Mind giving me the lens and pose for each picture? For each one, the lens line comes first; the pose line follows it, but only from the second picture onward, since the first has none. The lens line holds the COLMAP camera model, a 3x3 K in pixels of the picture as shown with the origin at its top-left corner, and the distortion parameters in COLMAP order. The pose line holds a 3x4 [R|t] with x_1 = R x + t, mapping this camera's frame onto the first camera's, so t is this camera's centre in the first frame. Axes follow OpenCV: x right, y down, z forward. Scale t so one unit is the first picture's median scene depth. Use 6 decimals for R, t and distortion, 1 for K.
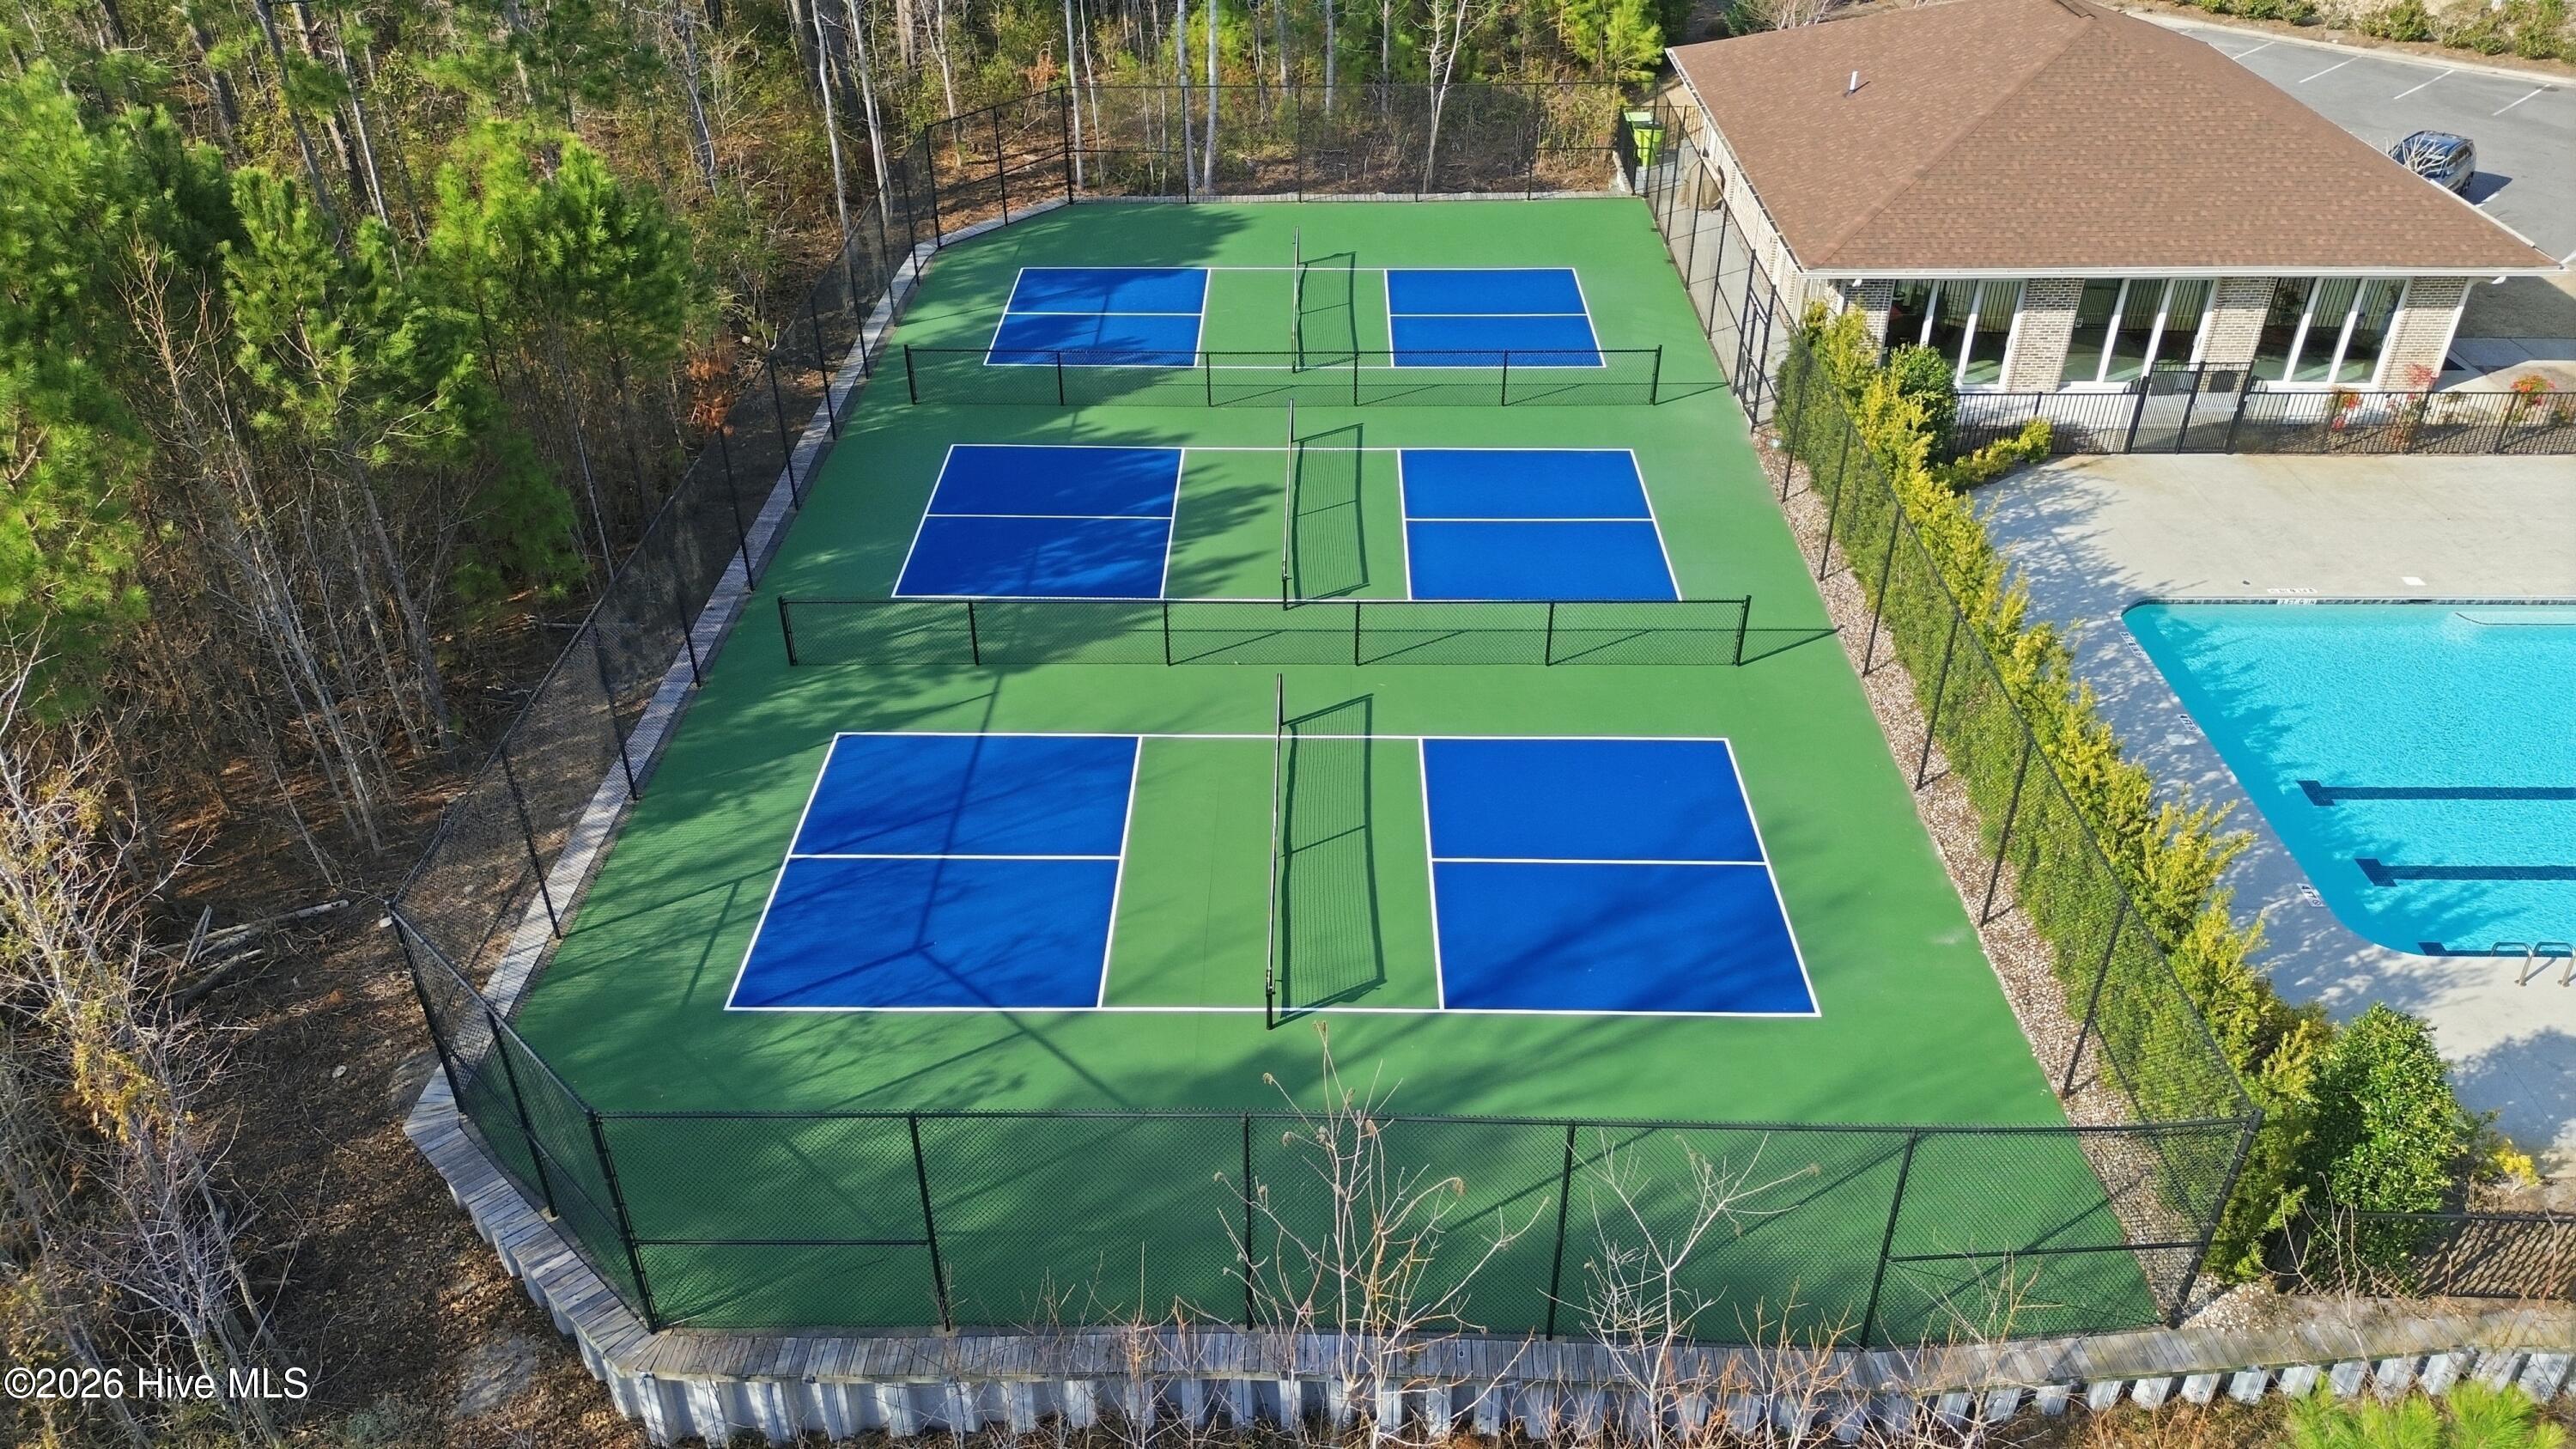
lens RADIAL K [[1844.2, 0, 1288.0], [0, 1844.2, 724.5], [0, 0, 1]] dist [0.044218, -0.003594]
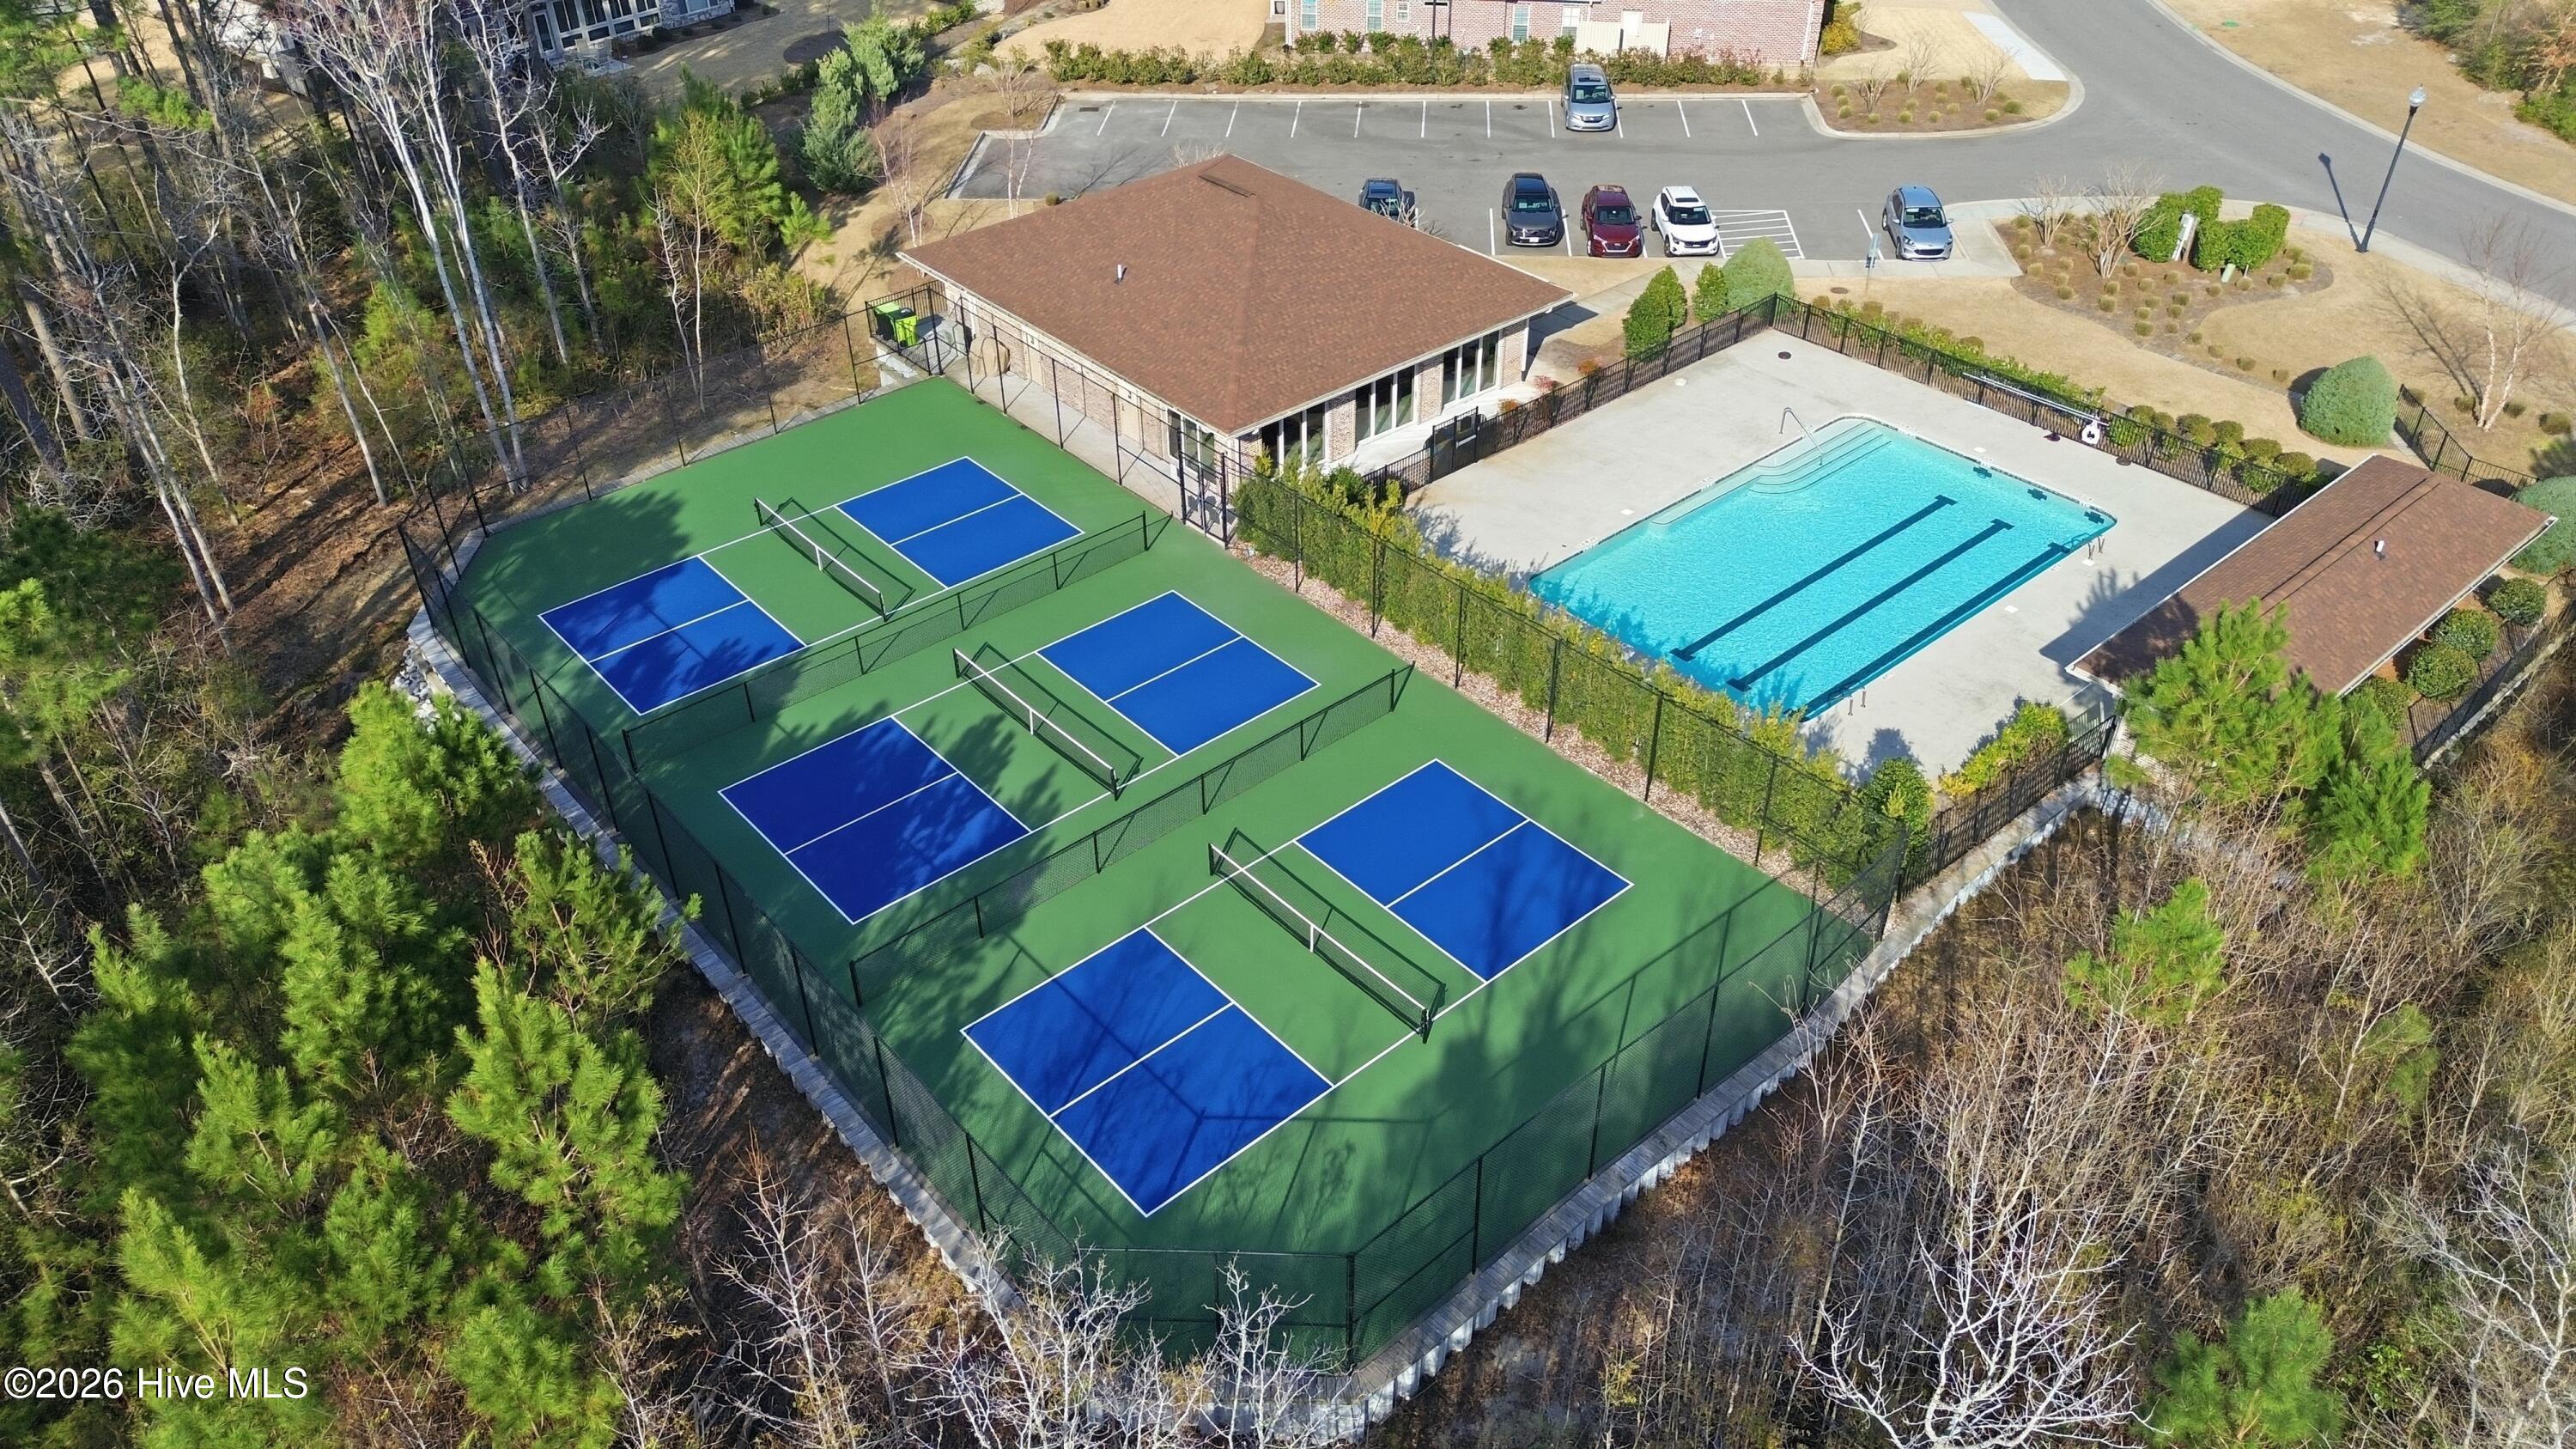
lens RADIAL K [[1844.2, 0, 1288.0], [0, 1844.2, 724.5], [0, 0, 1]] dist [0.044218, -0.003594]
pose [[0.739548, -0.398773, 0.542263, -0.624978], [0.372151, 0.913524, 0.164248, -0.289150], [-0.560868, 0.080335, 0.823999, -0.212201]]
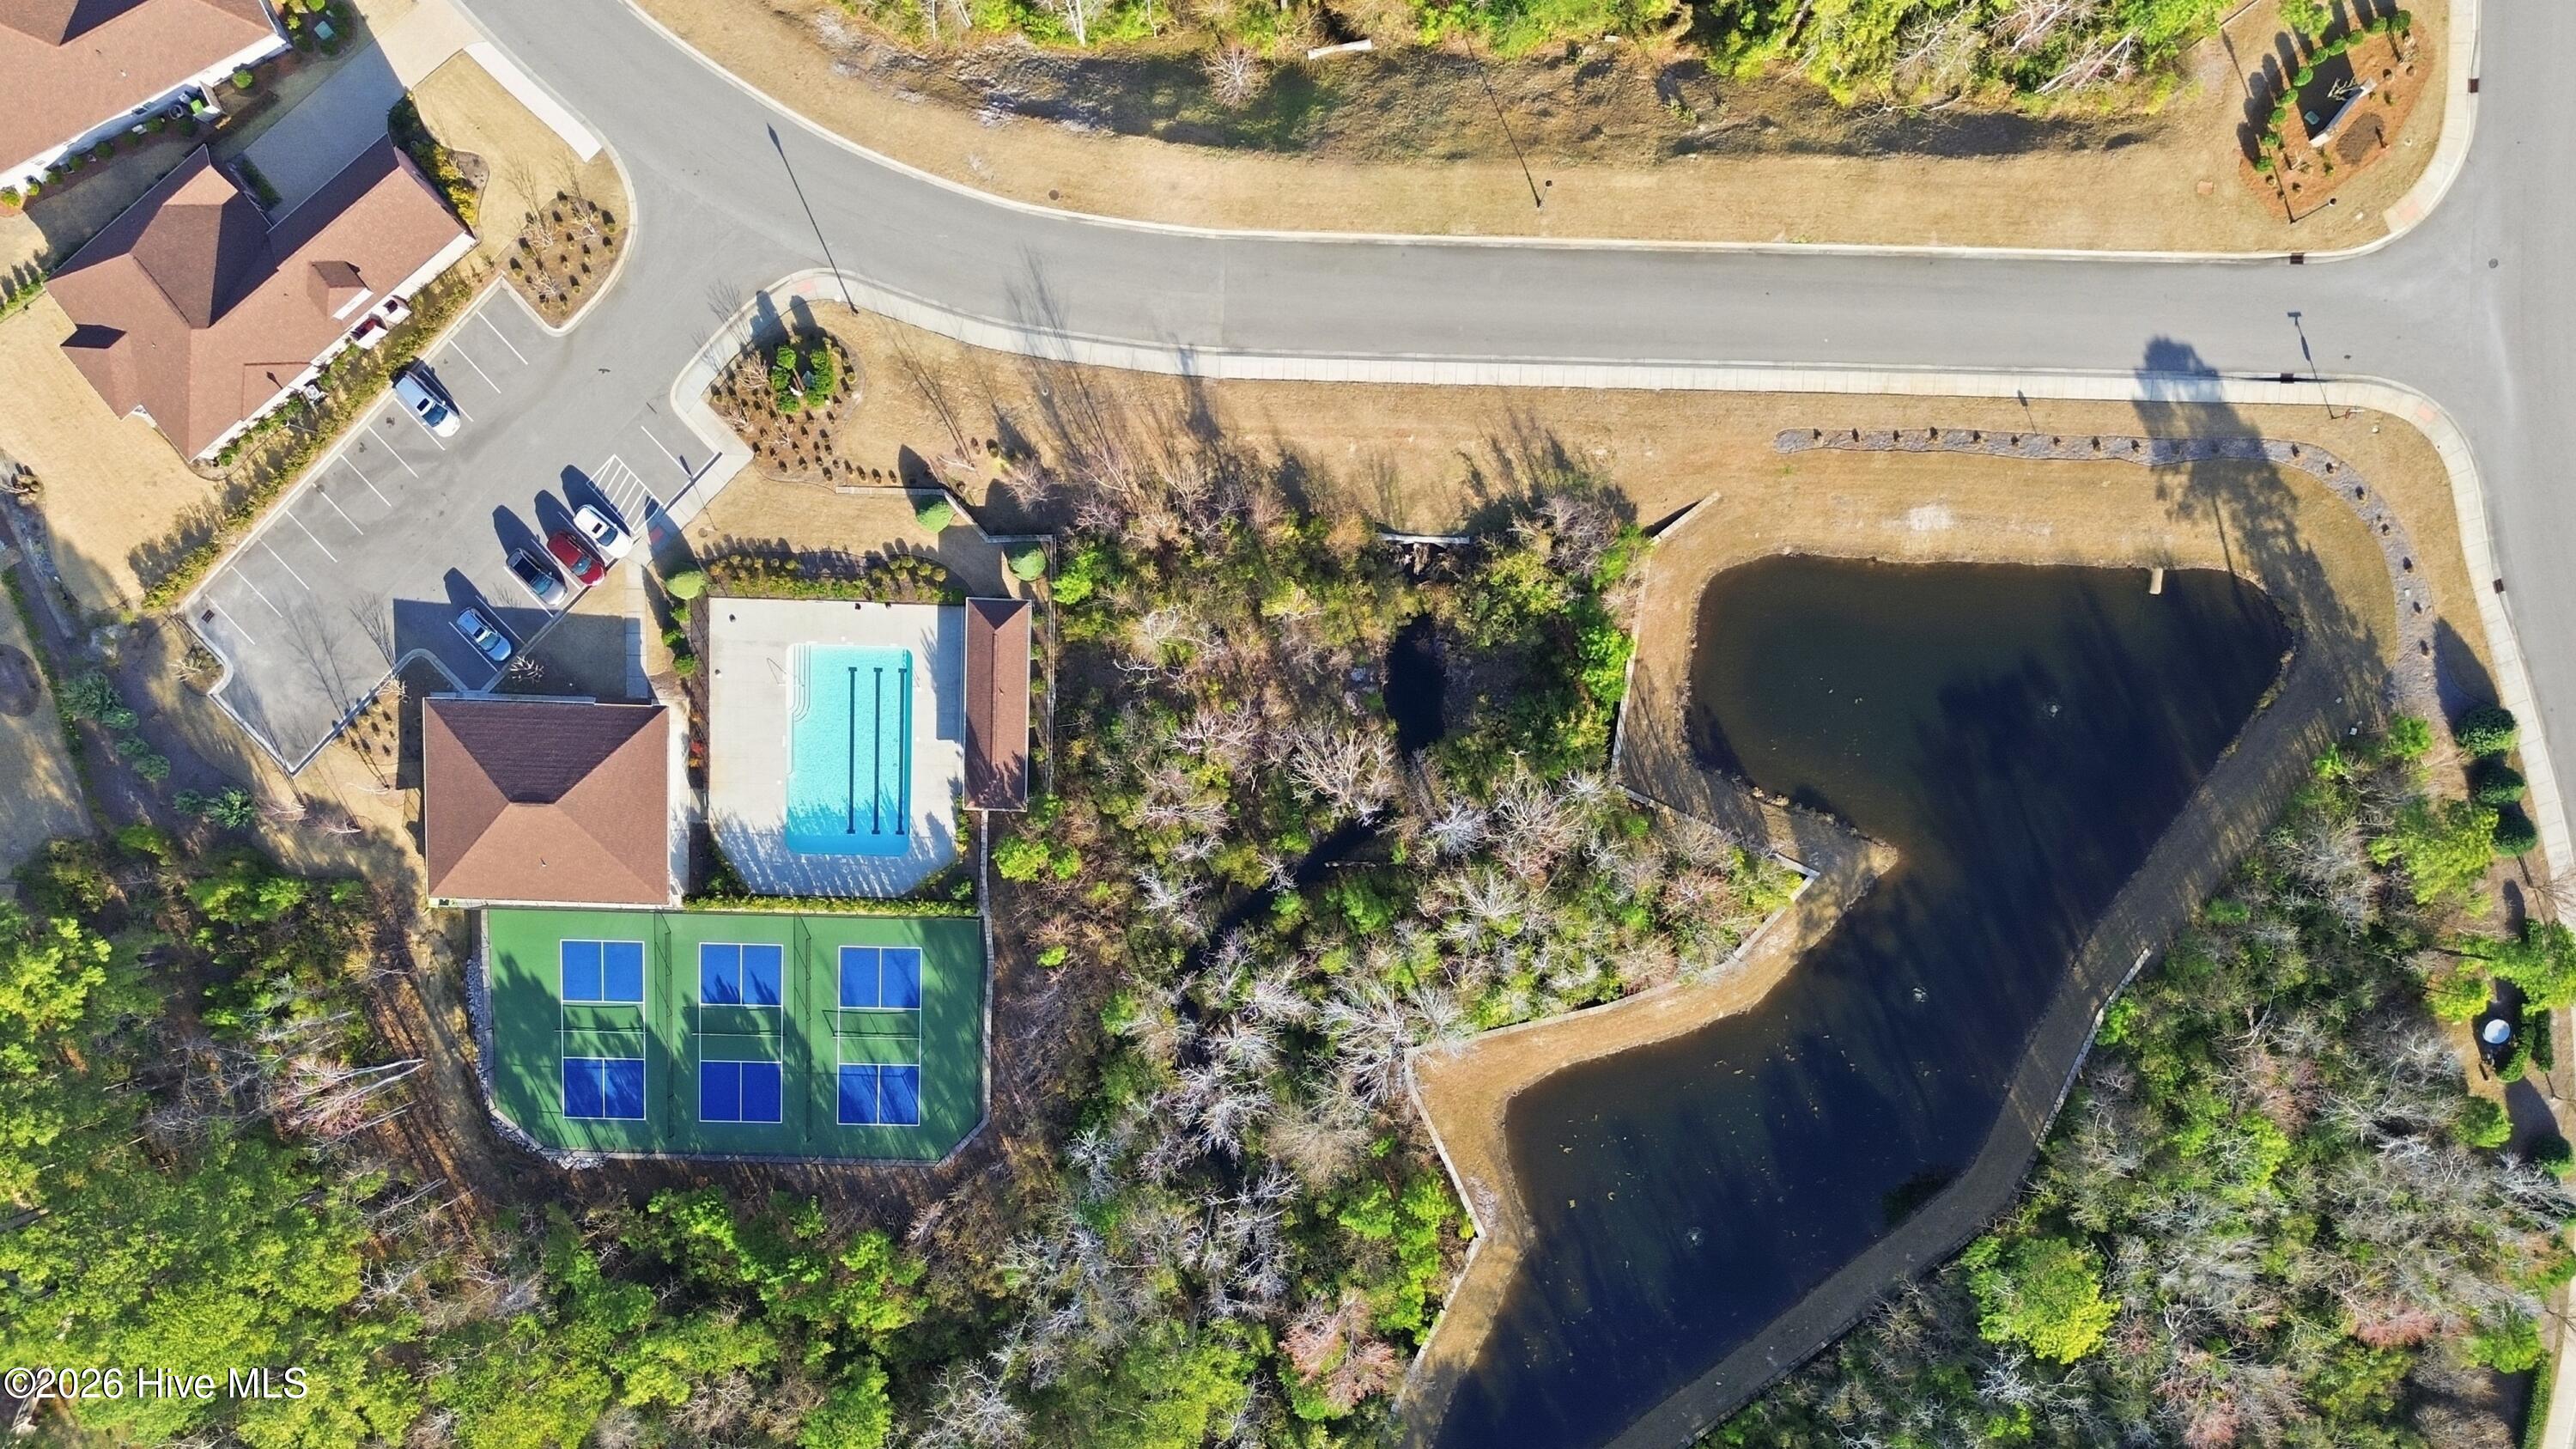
lens RADIAL K [[1844.2, 0, 1288.0], [0, 1844.2, 724.5], [0, 0, 1]] dist [0.044218, -0.003594]
pose [[0.014464, -0.995696, -0.091545, 1.127570], [0.565294, -0.067376, 0.822133, -2.884920], [-0.824763, -0.063641, 0.561886, -2.349861]]
